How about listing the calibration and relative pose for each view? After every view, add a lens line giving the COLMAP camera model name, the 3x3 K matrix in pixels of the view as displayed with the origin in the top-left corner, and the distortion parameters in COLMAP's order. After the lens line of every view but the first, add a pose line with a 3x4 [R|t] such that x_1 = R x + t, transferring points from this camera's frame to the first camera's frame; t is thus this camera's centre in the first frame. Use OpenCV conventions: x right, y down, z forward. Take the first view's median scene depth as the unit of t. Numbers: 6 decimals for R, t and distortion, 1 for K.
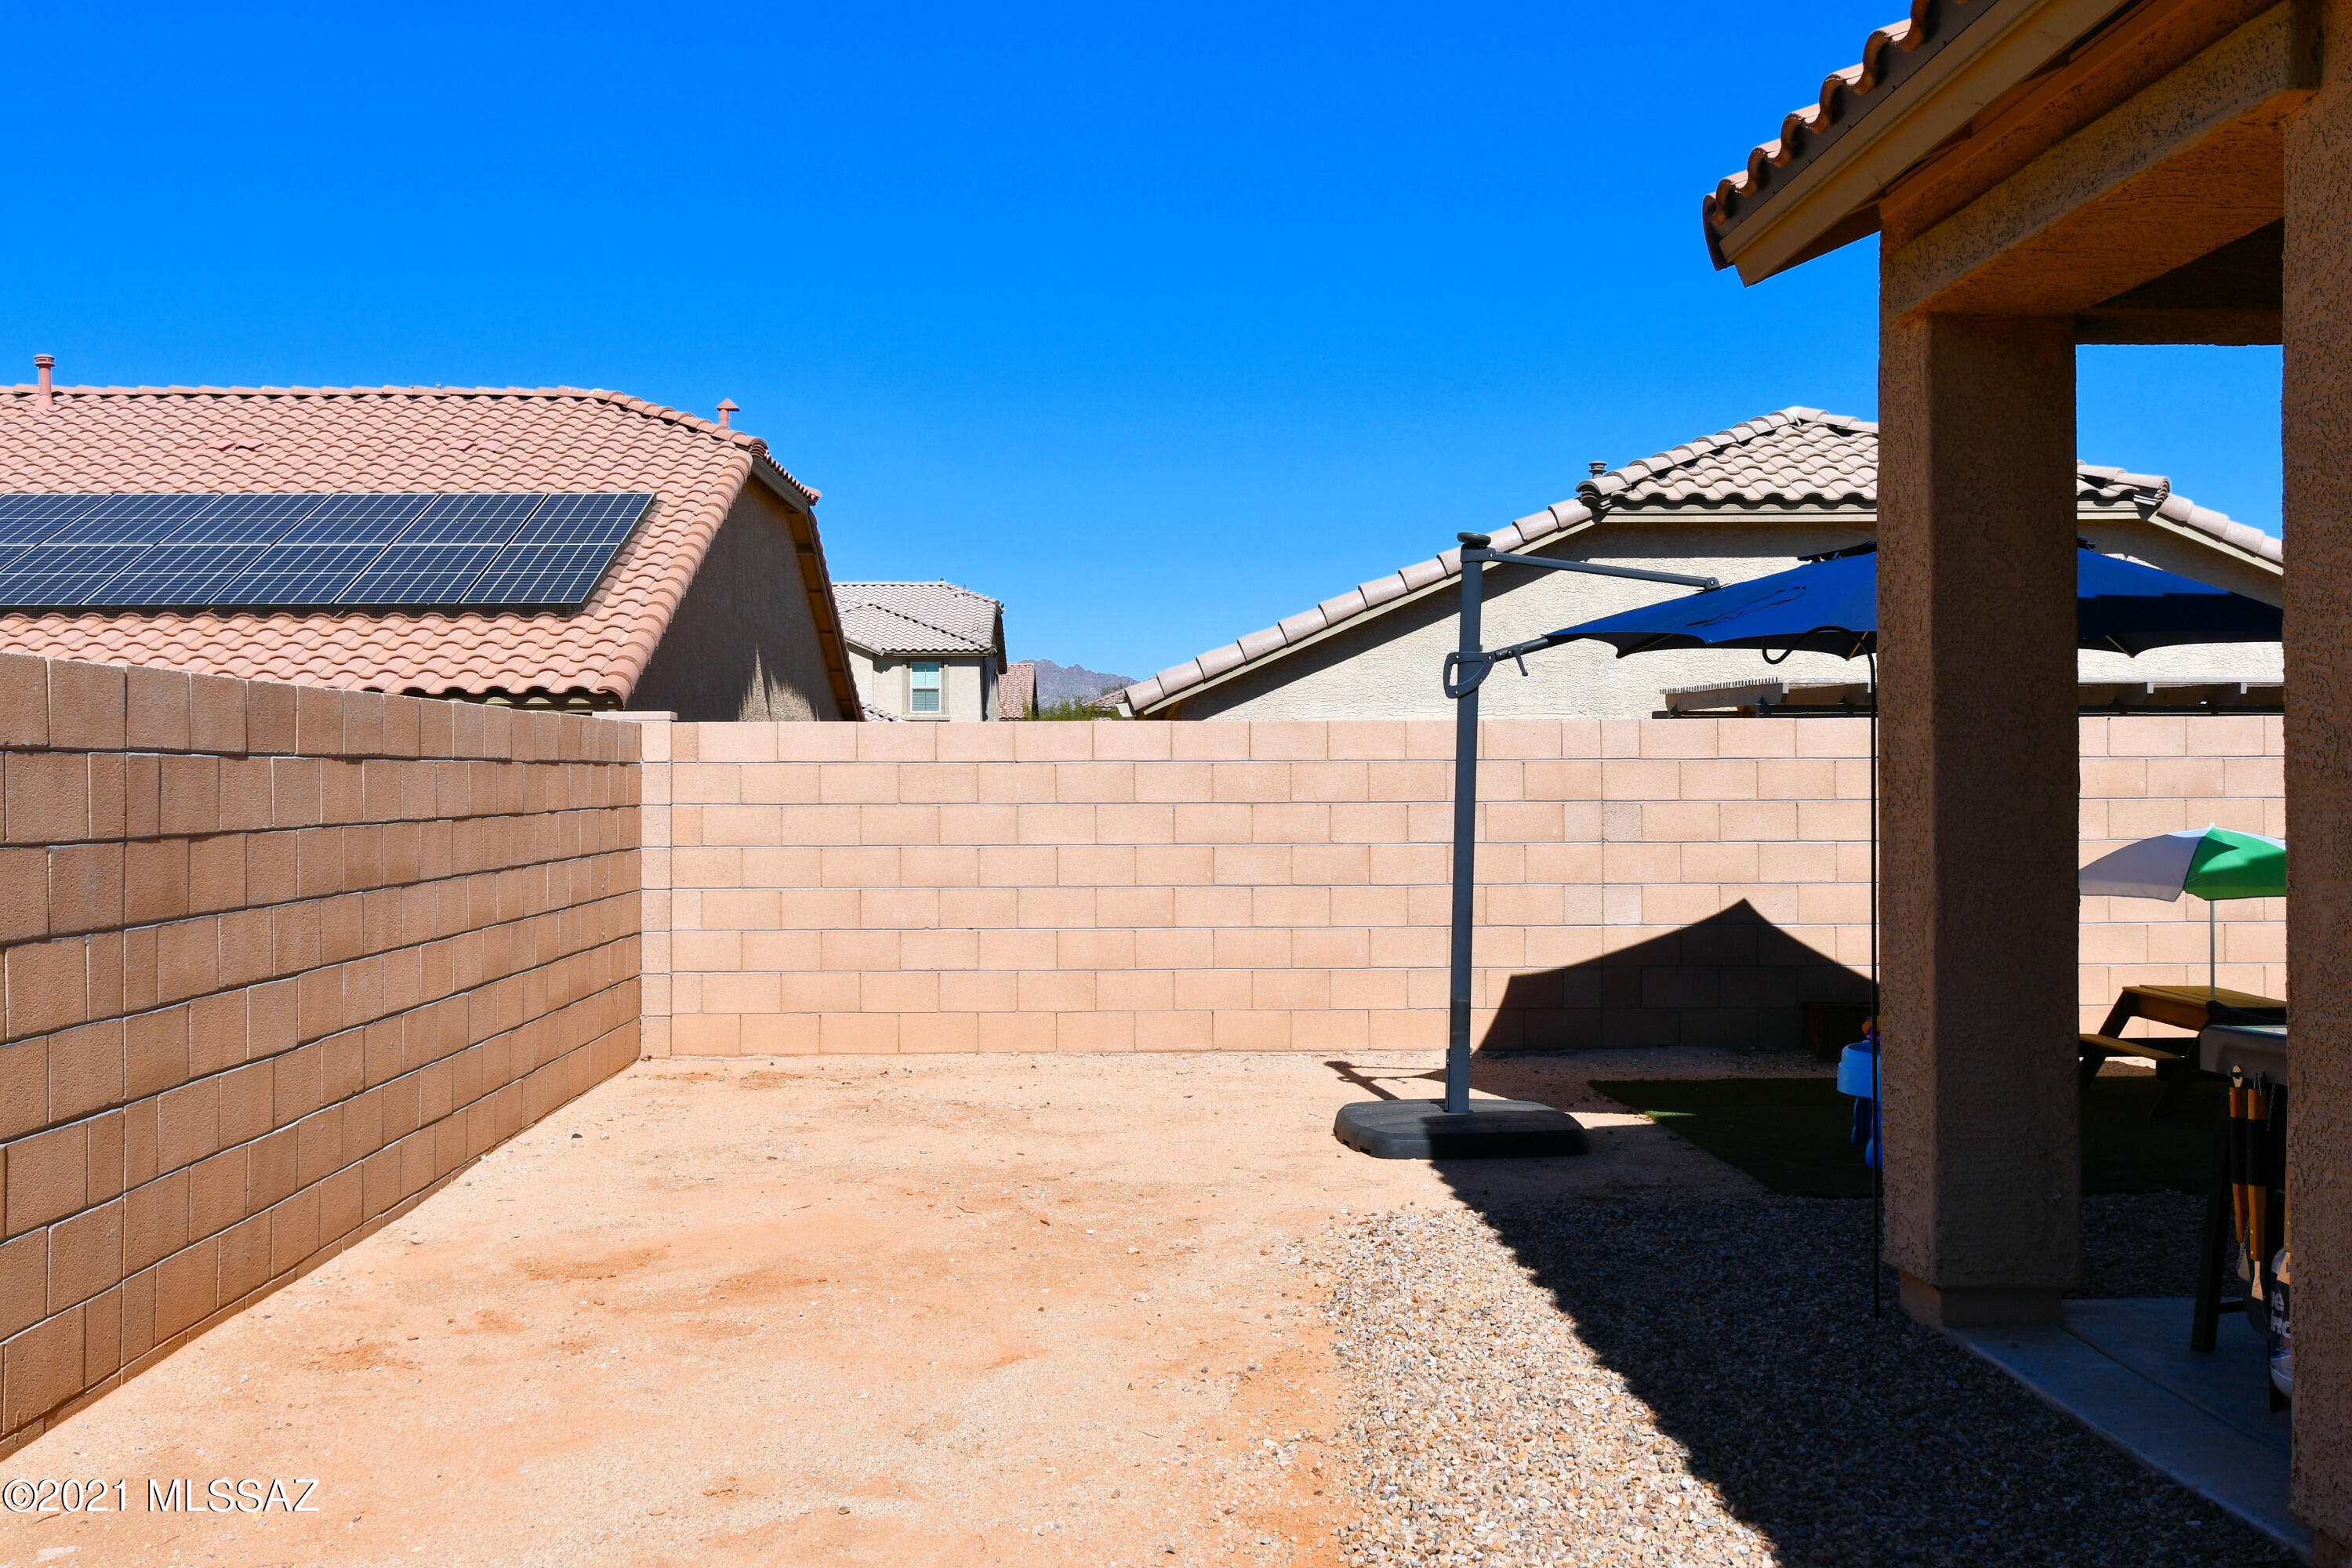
lens RADIAL K [[1897.5, 0, 1176.0], [0, 1897.5, 784.0], [0, 0, 1]] dist [0.047987, -0.000569]
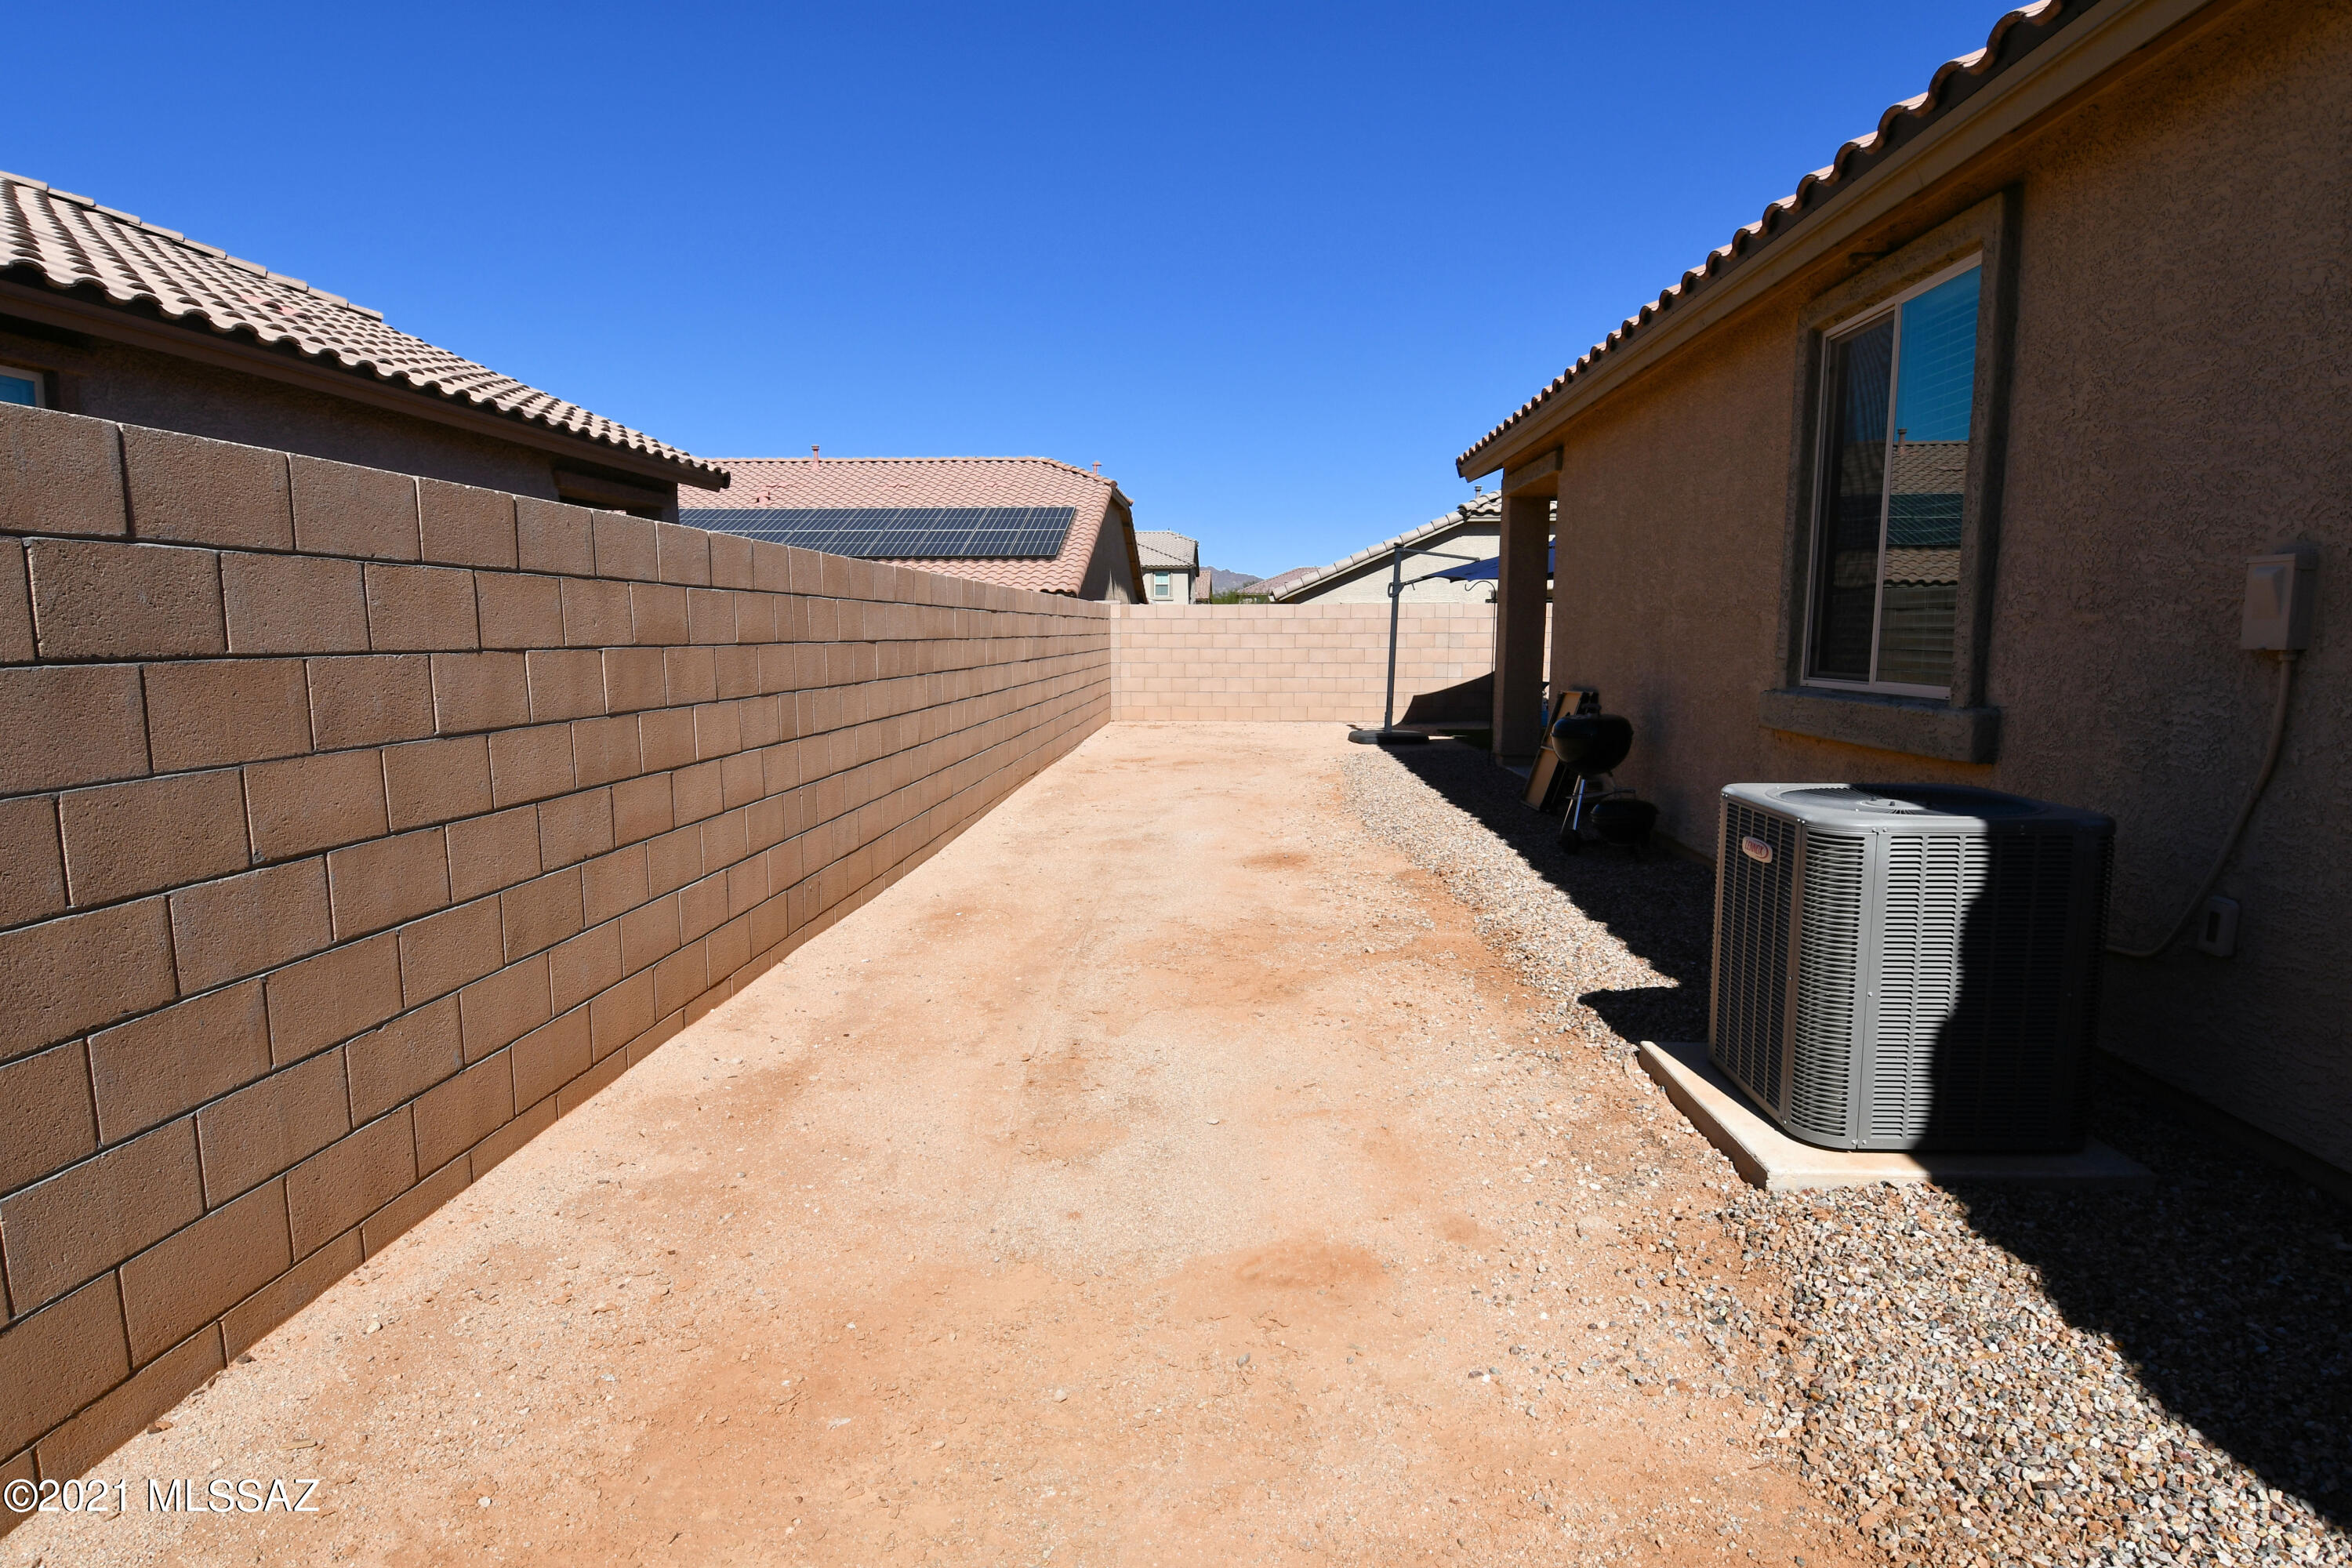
lens RADIAL K [[1229.6, 0, 1174.2], [0, 1229.6, 799.8], [0, 0, 1]] dist [0.044549, -0.047926]
pose [[0.997285, 0.013367, -0.072421, -0.044680], [-0.003818, 0.991451, 0.130425, 0.017046], [0.073545, -0.129795, 0.988810, -0.862642]]
